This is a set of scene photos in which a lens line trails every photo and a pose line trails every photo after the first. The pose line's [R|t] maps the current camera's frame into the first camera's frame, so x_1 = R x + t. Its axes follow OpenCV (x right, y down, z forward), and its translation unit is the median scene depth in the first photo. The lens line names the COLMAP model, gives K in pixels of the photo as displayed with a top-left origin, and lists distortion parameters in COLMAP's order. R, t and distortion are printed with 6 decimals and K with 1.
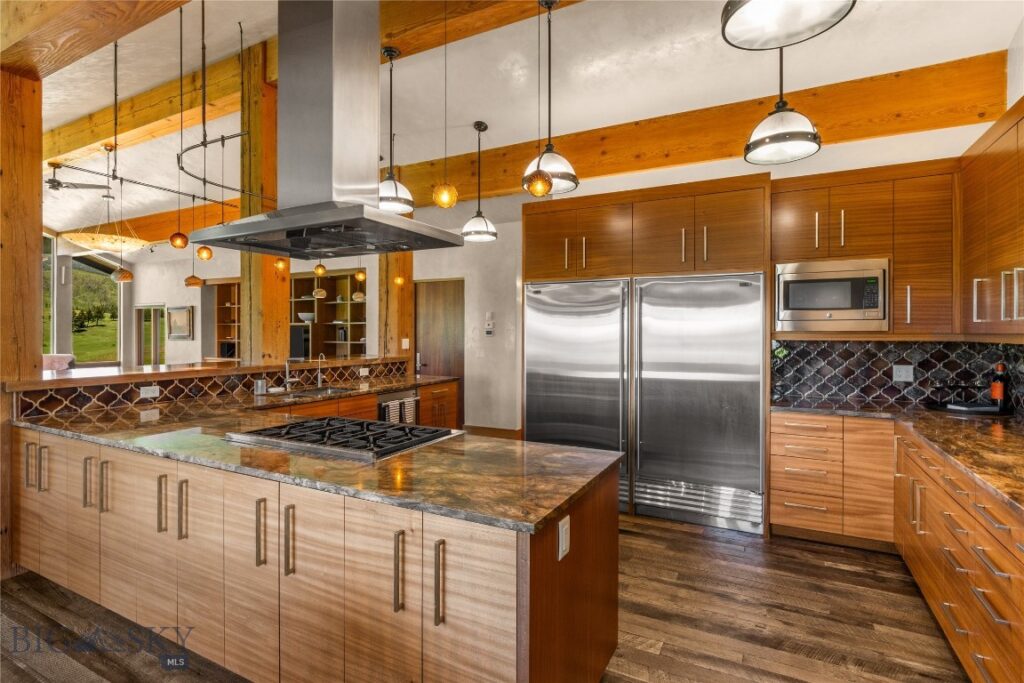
lens RADIAL K [[514.3, 0, 519.3], [0, 514.3, 332.7], [0, 0, 1]] dist [-0.012070, 0.003887]
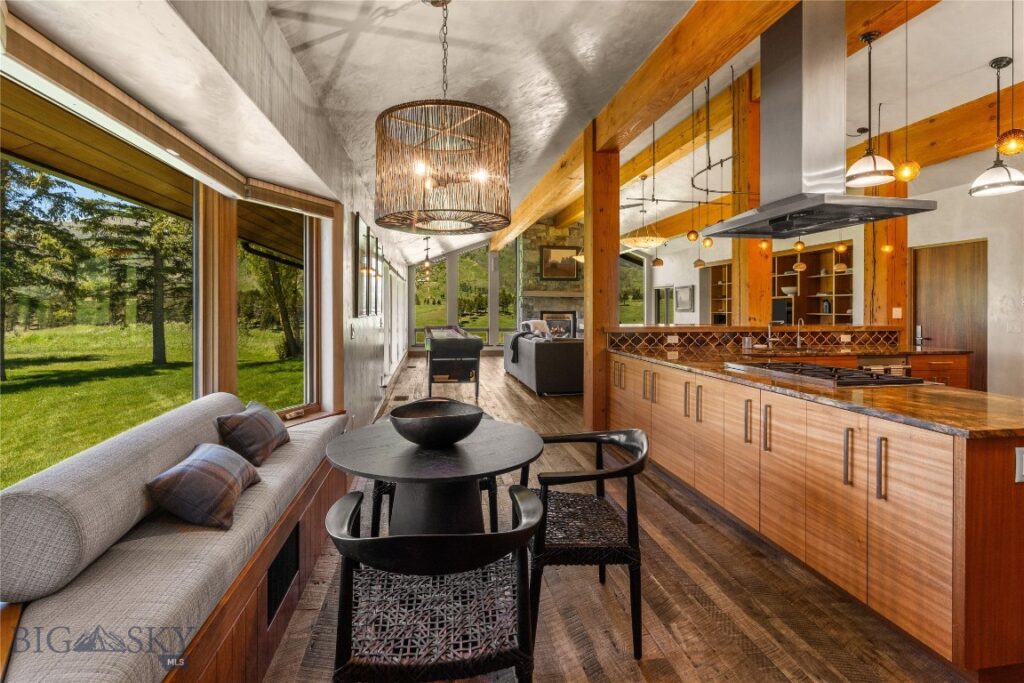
lens RADIAL K [[468.8, 0, 511.9], [0, 468.8, 306.1], [0, 0, 1]] dist [-0.004019, 0.003025]
pose [[0.596125, -0.001349, -0.802890, 0.093240], [-0.004736, 0.999975, -0.005197, 0.027305], [0.802877, 0.006900, 0.596104, -0.189059]]
